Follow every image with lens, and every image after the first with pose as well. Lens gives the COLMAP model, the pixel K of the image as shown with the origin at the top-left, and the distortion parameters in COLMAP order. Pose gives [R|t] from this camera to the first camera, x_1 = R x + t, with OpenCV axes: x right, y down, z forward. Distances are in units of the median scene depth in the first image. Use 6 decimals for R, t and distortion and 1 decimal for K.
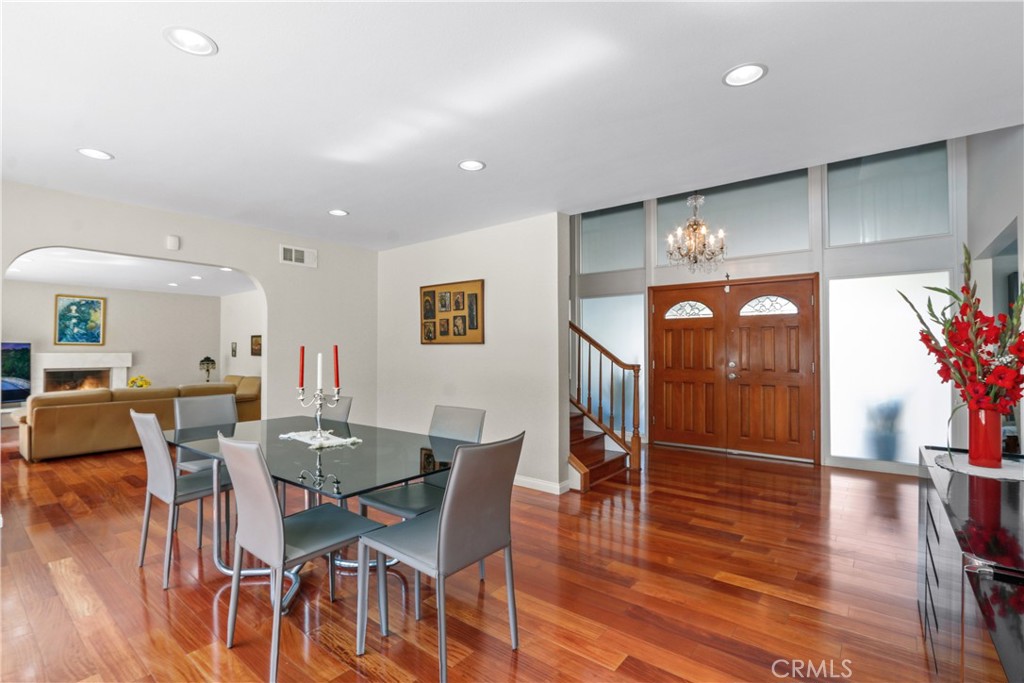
lens RADIAL K [[472.2, 0, 512.1], [0, 472.2, 344.6], [0, 0, 1]] dist [-0.004718, -0.000499]
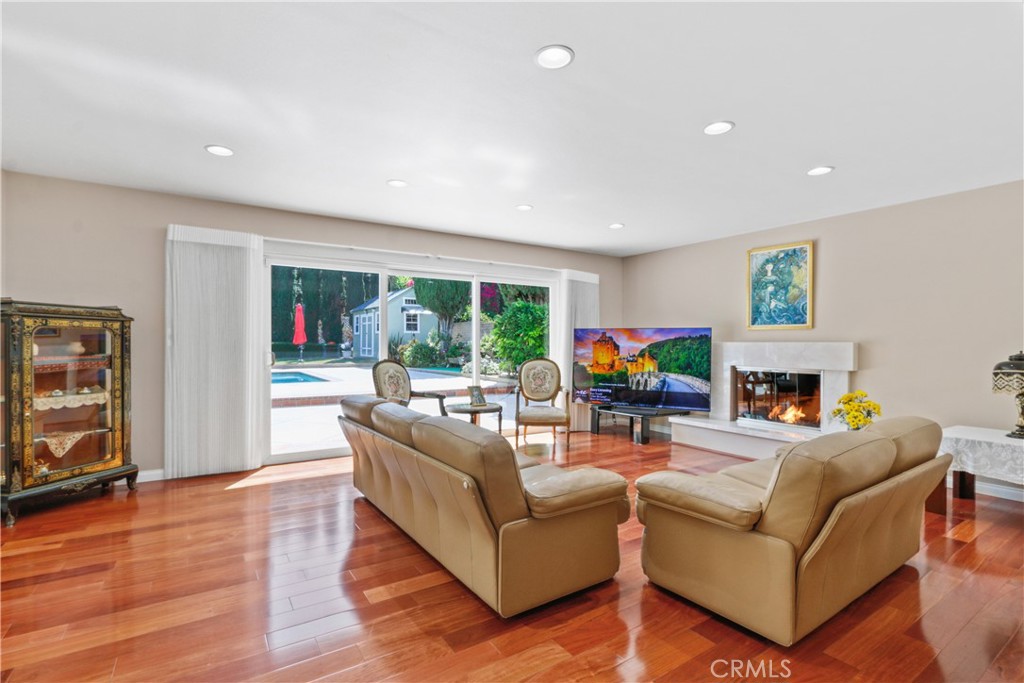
lens RADIAL K [[472.2, 0, 511.2], [0, 472.2, 347.8], [0, 0, 1]] dist [-0.004718, -0.000499]
pose [[-0.302964, -0.000791, -0.953002, -0.260604], [0.002057, 0.999997, -0.001484, 0.024672], [0.953000, -0.002410, -0.302962, 0.867468]]
